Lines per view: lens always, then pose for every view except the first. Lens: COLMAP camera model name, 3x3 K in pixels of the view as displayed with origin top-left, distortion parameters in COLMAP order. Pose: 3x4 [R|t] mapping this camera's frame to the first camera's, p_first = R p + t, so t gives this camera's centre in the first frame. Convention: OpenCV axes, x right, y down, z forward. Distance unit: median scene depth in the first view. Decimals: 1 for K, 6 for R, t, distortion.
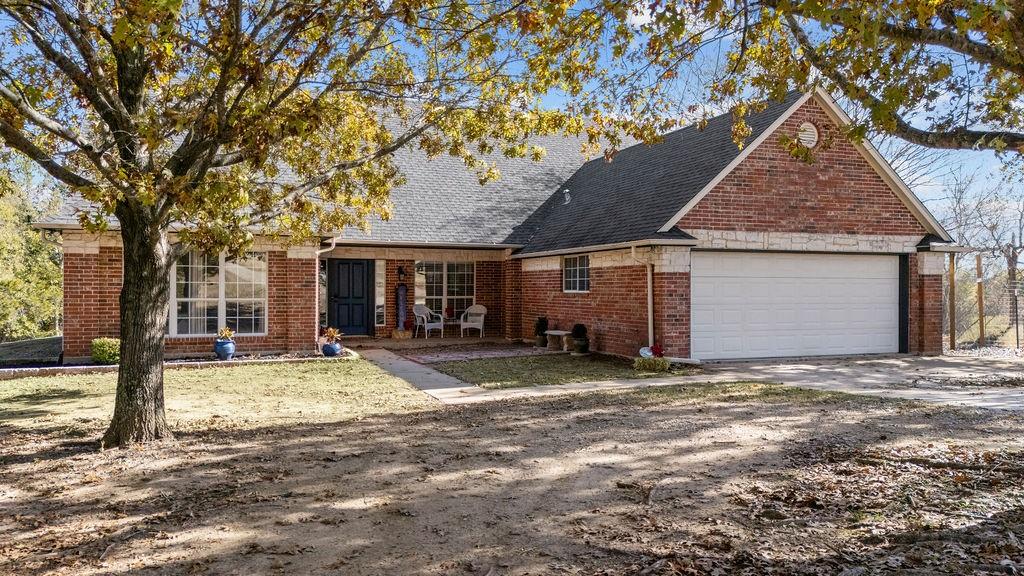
lens RADIAL K [[770.5, 0, 510.6], [0, 770.5, 287.9], [0, 0, 1]] dist [0.005935, 0.000926]
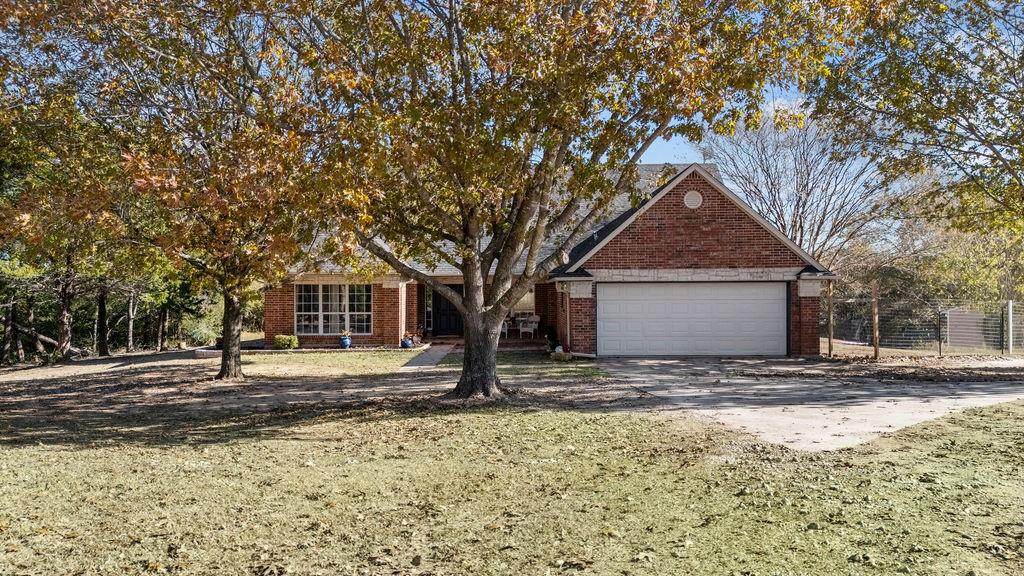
lens RADIAL K [[770.5, 0, 513.5], [0, 770.5, 289.2], [0, 0, 1]] dist [0.005935, 0.000926]
pose [[0.928042, -0.006401, -0.372420, 0.606919], [0.006724, 0.999977, -0.000431, -0.035024], [0.372414, -0.002105, 0.928064, -0.441097]]
